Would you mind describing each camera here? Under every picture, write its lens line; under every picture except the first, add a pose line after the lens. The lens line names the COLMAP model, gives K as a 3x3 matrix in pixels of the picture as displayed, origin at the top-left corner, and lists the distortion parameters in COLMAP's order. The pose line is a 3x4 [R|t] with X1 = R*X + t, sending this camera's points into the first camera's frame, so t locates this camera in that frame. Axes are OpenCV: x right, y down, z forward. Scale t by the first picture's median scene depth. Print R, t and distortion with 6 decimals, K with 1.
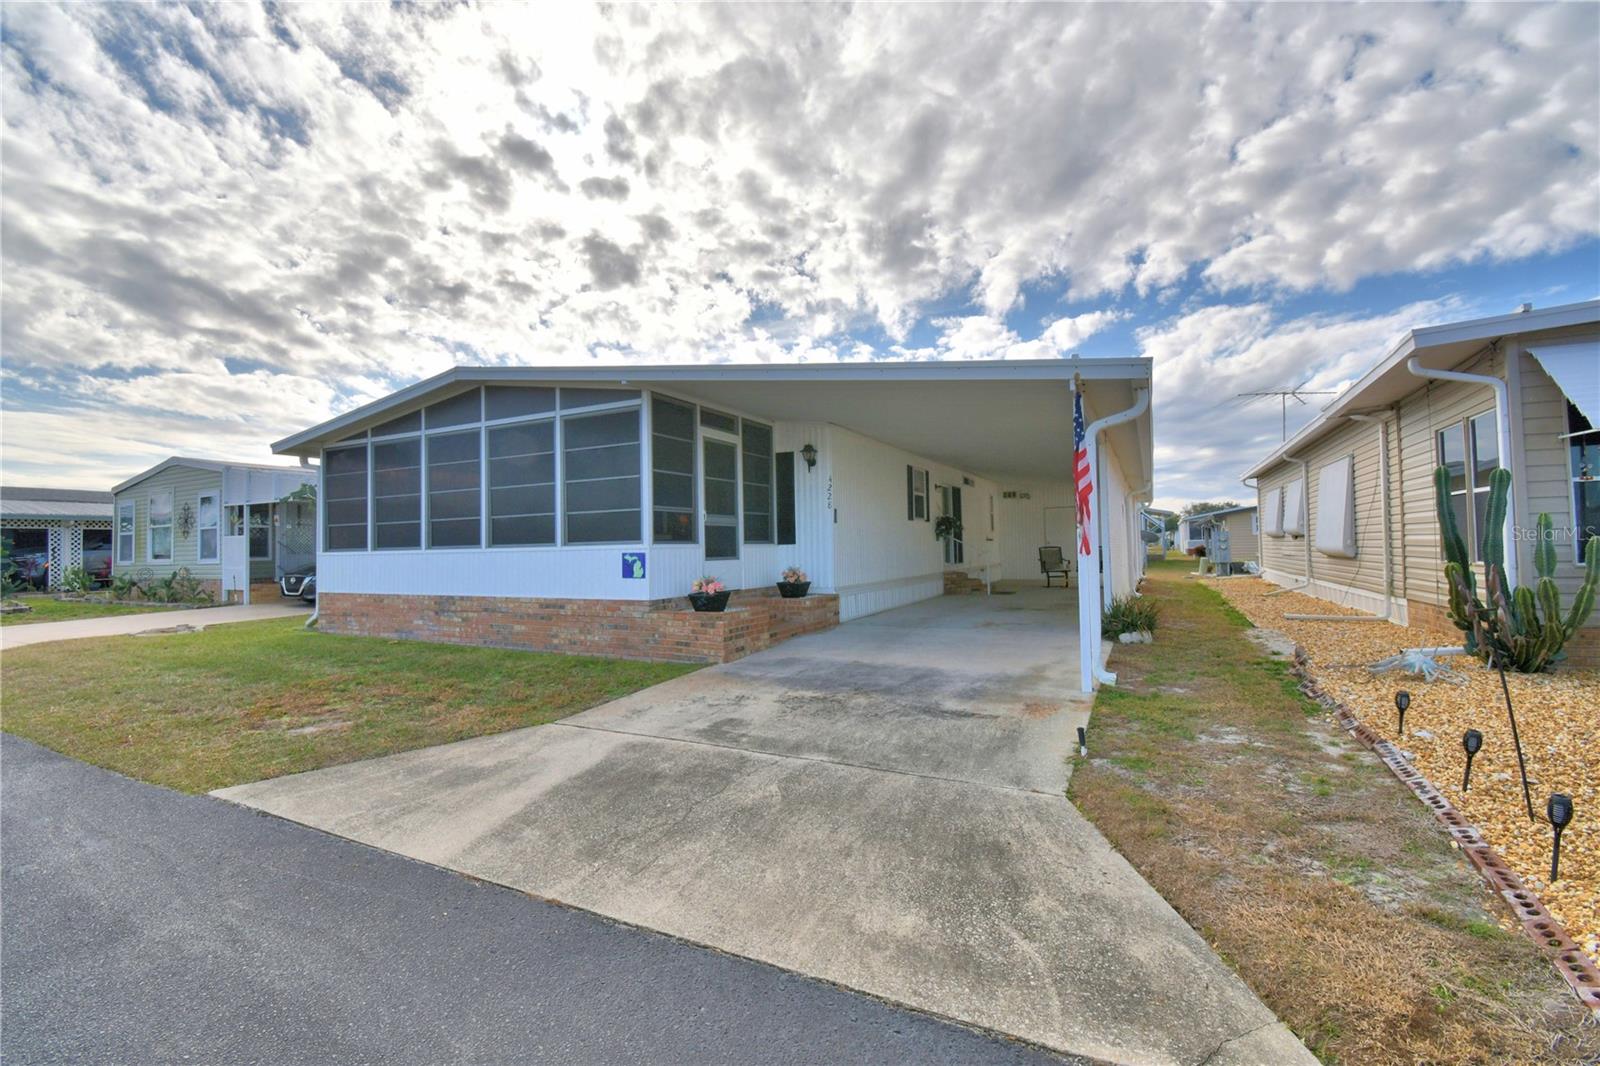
lens RADIAL K [[705.3, 0, 786.8], [0, 705.3, 546.6], [0, 0, 1]] dist [0.013520, -0.019634]
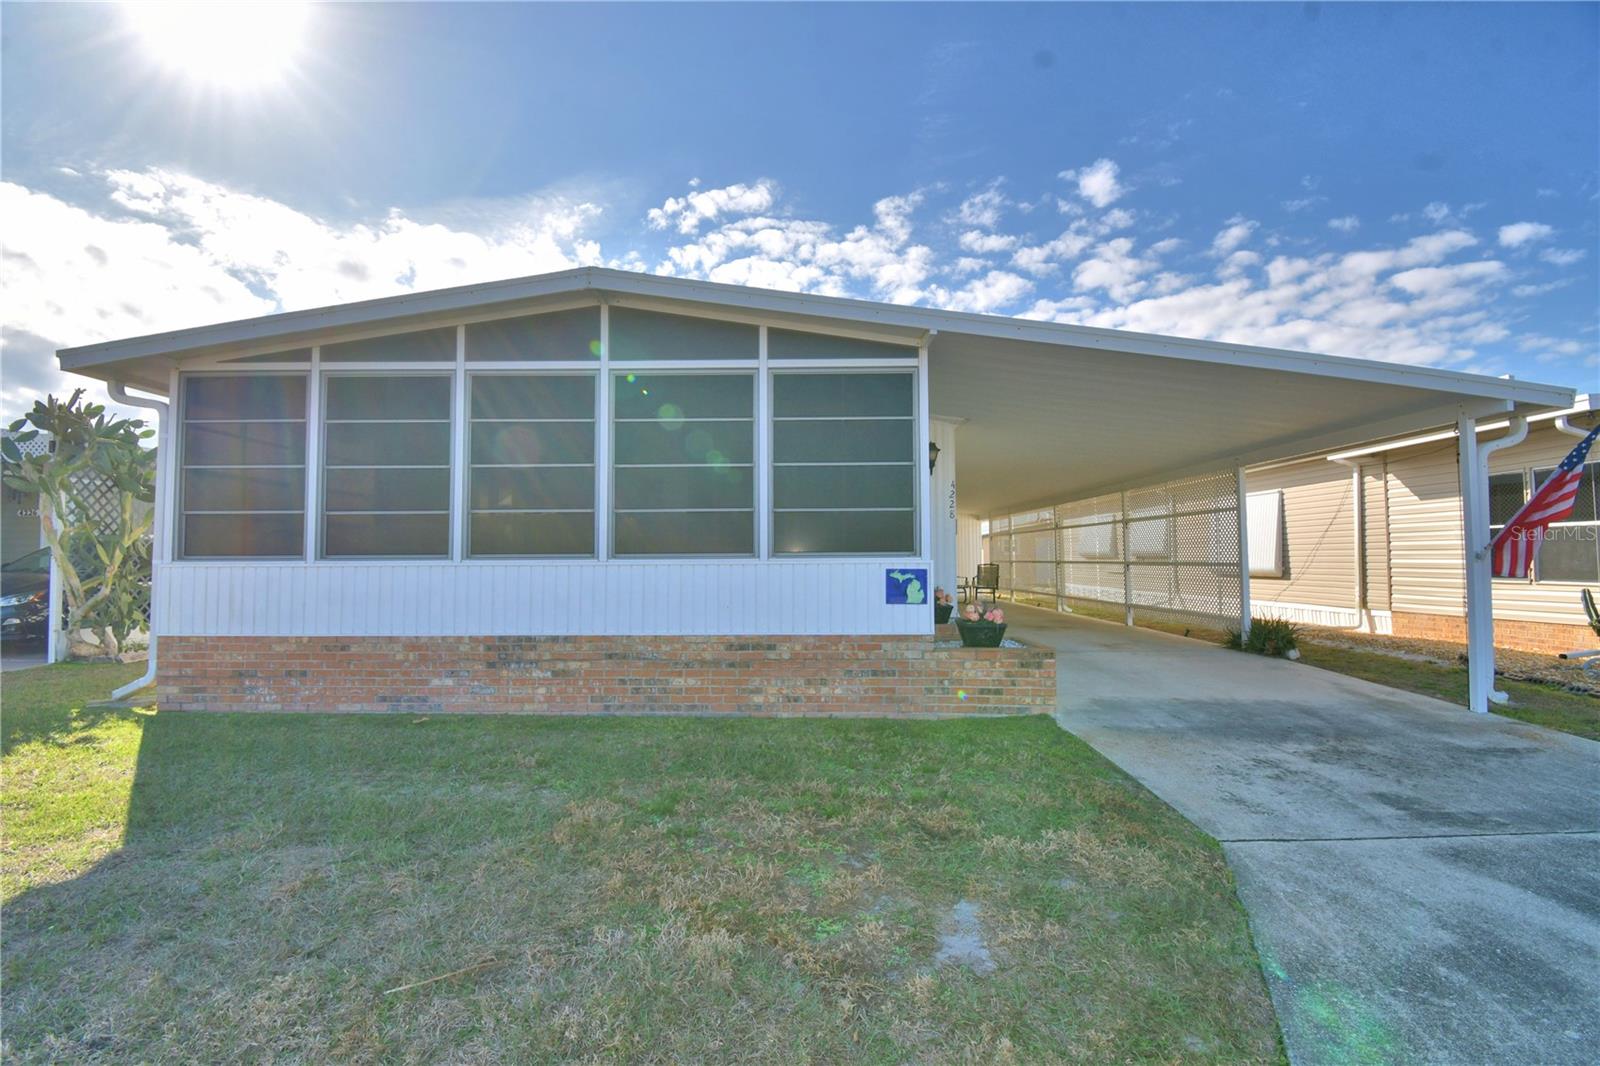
lens RADIAL K [[705.3, 0, 795.2], [0, 705.3, 533.1], [0, 0, 1]] dist [0.013520, -0.019634]
pose [[0.886018, 0.030843, 0.462624, -0.520566], [-0.013193, 0.999058, -0.041340, 0.002756], [-0.463464, 0.030524, 0.885590, 0.323679]]
